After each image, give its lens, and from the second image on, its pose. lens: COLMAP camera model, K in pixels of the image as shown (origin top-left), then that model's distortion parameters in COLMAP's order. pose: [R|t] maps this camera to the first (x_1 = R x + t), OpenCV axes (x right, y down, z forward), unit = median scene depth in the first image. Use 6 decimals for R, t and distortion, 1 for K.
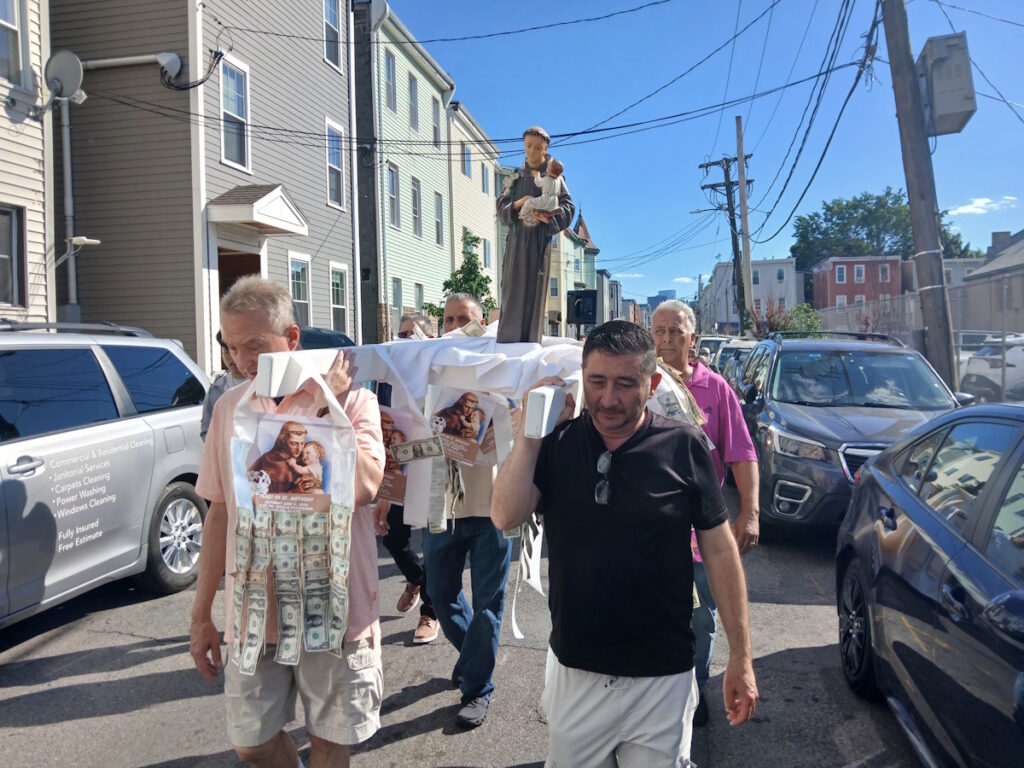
lens RADIAL K [[775.5, 0, 512.0], [0, 775.5, 384.0], [0, 0, 1]] dist [0.000113, 0.000026]
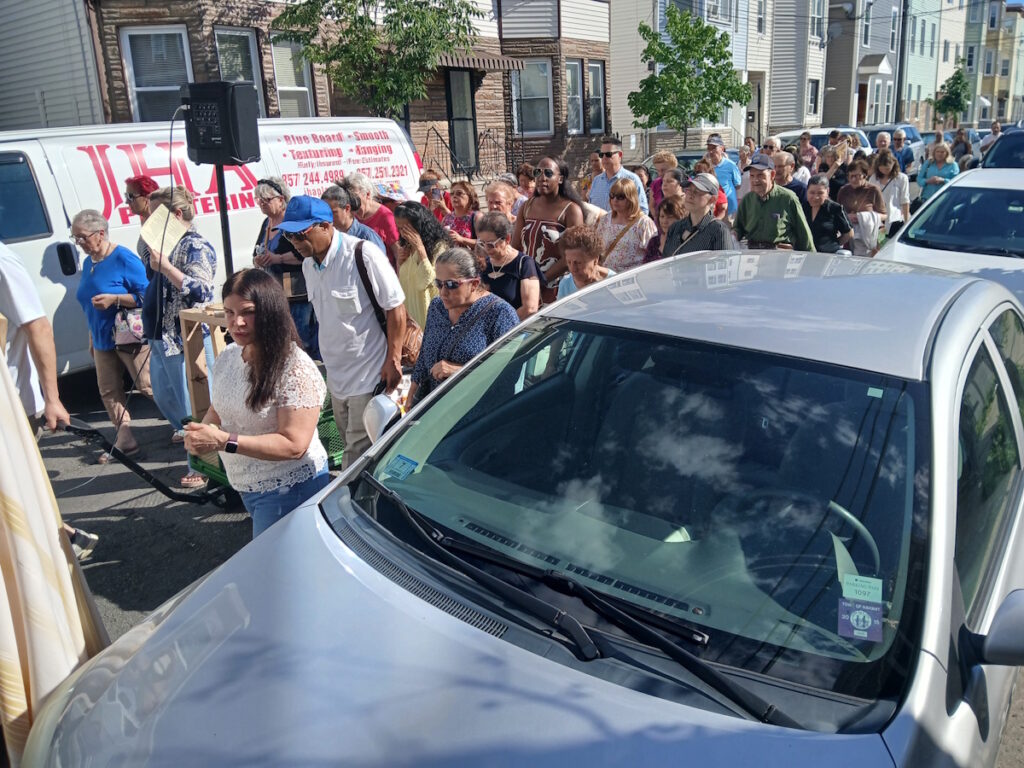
lens RADIAL K [[844.1, 0, 512.0], [0, 844.1, 384.0], [0, 0, 1]] dist [-0.004587, -0.004859]
pose [[0.903142, 0.093703, -0.418991, -0.100918], [0.012024, 0.969990, 0.242846, 0.058855], [0.429173, -0.224362, 0.874913, -1.338517]]
